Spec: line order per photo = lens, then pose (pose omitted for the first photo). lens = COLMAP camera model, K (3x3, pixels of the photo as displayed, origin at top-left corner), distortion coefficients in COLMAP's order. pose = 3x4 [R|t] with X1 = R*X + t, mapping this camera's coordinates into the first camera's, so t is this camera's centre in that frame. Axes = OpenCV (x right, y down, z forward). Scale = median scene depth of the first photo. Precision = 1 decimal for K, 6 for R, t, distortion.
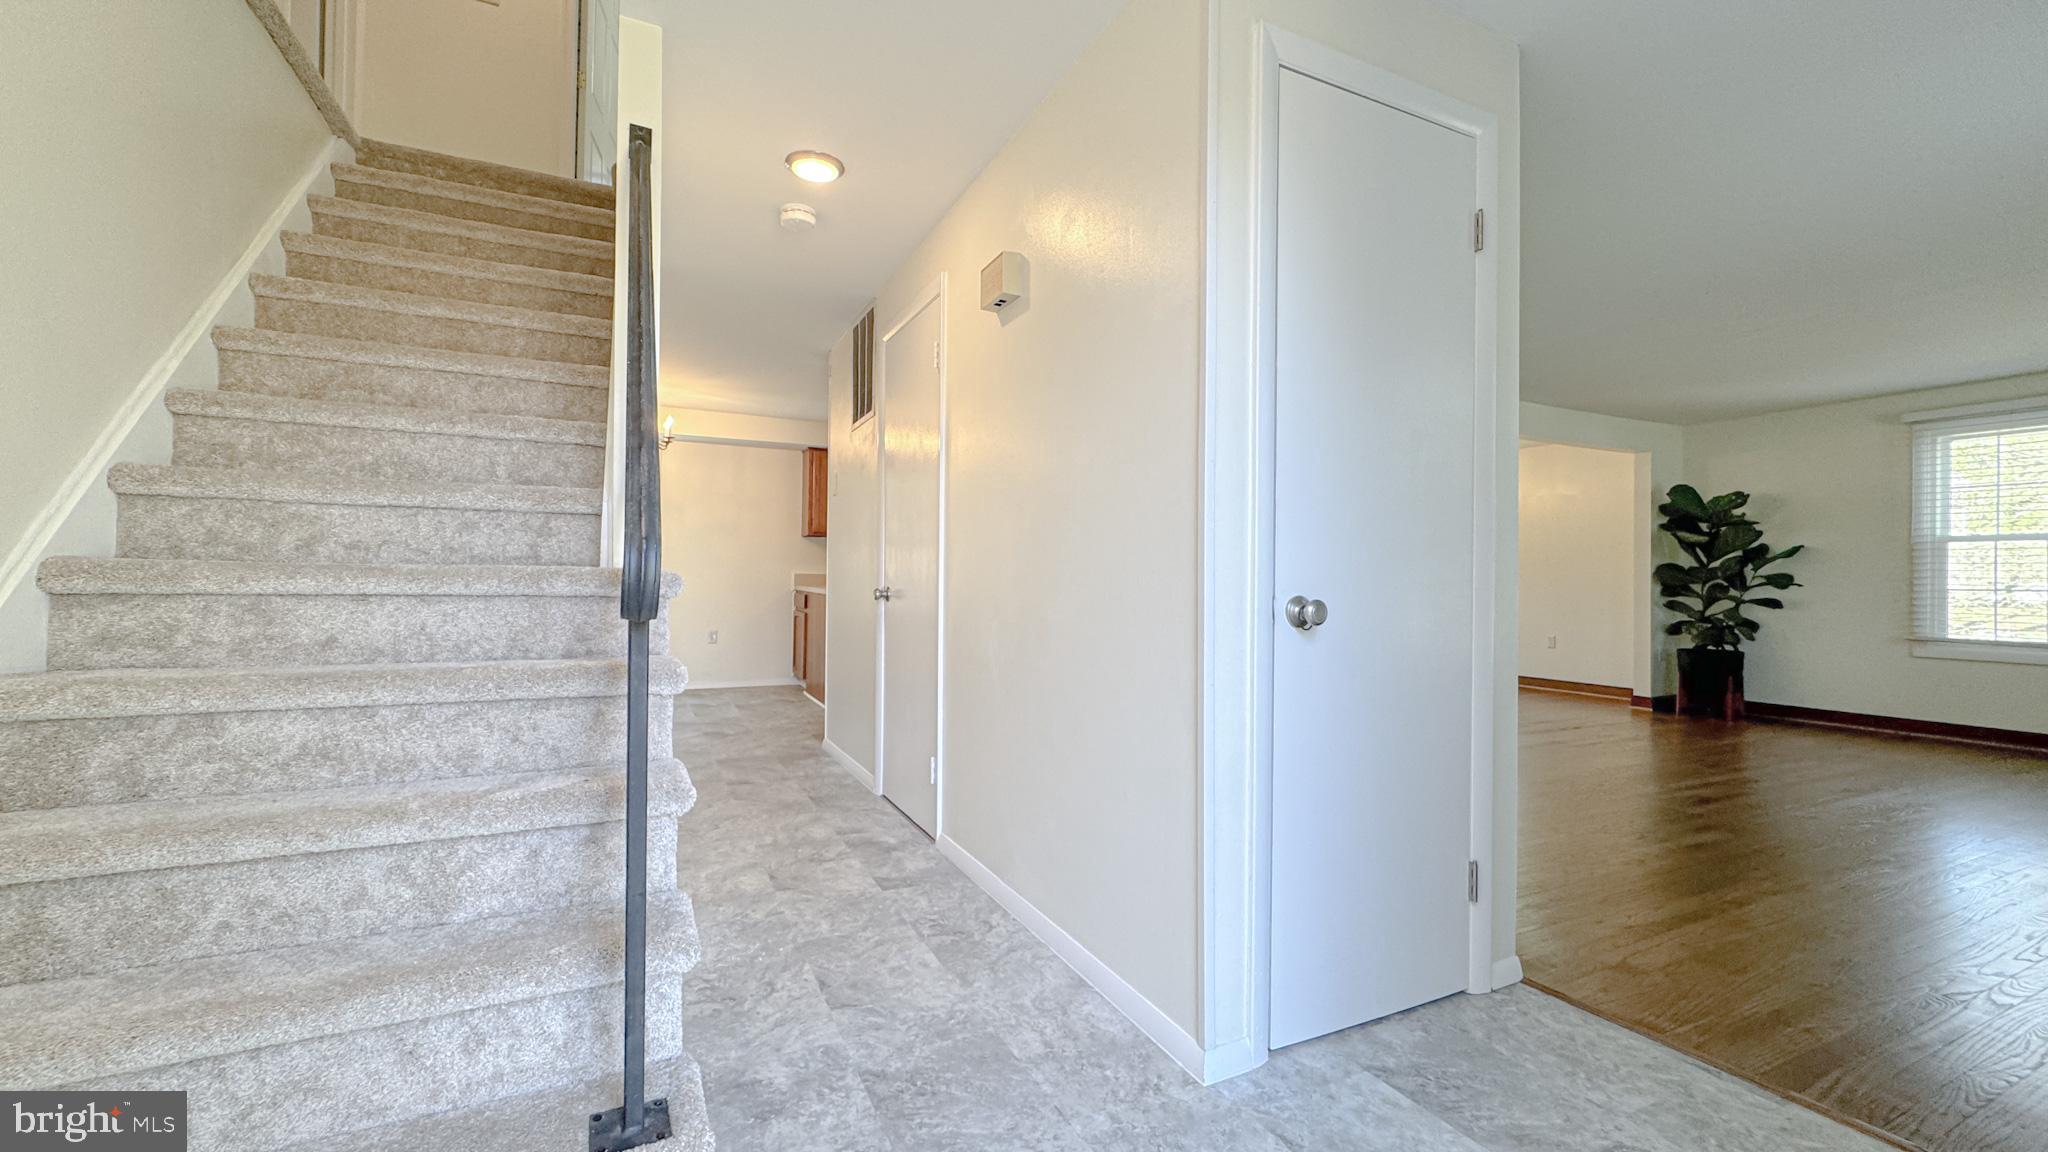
lens RADIAL K [[818.9, 0, 1024.0], [0, 818.9, 576.0], [0, 0, 1]] dist [-0.011435, -0.000128]
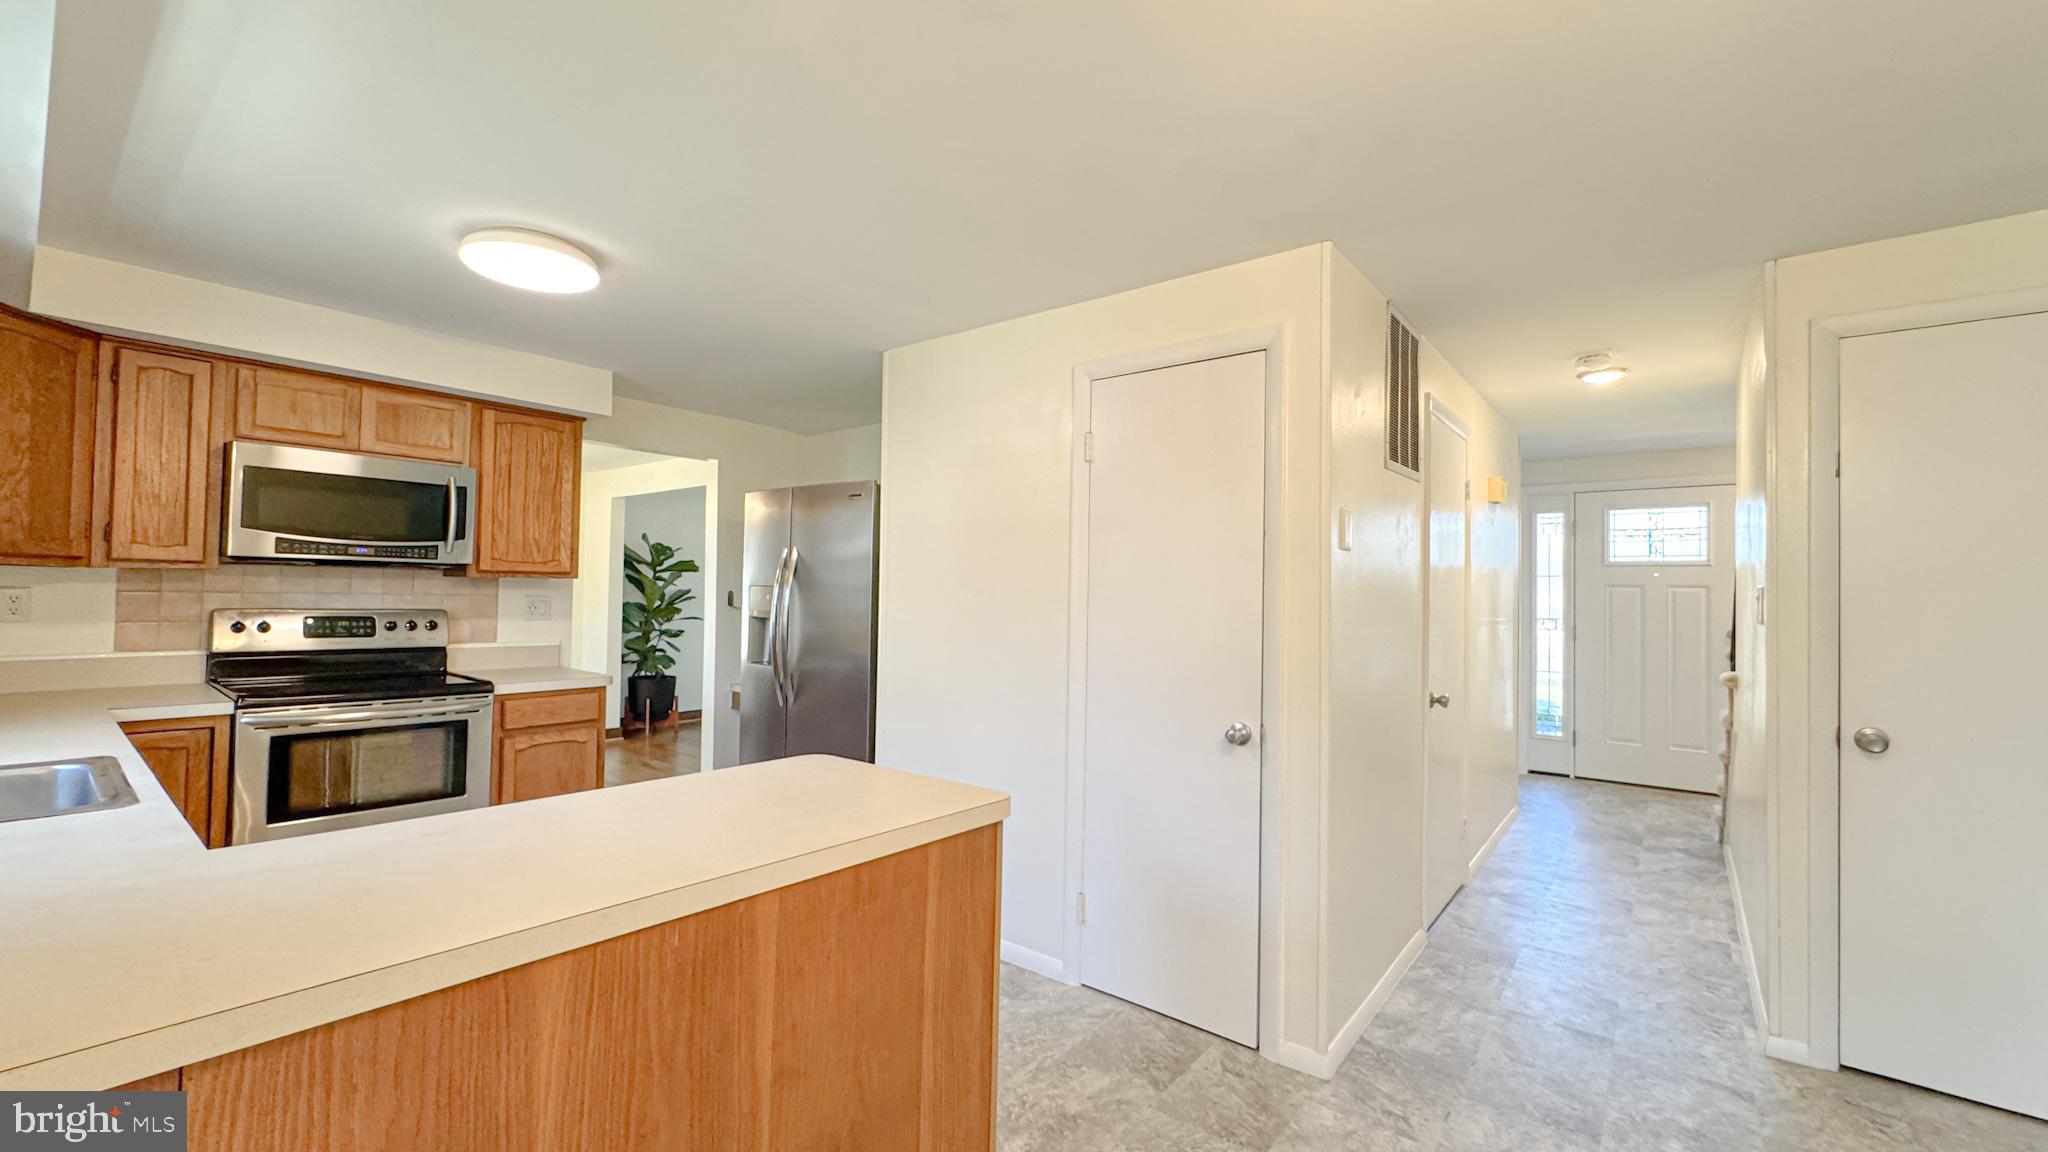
lens RADIAL K [[818.9, 0, 1024.0], [0, 818.9, 576.0], [0, 0, 1]] dist [-0.011435, -0.000128]
pose [[-0.429542, -0.002829, 0.903042, -0.917488], [-0.032256, 0.999405, -0.012212, -0.101372], [-0.902471, -0.034373, -0.429378, 2.114861]]
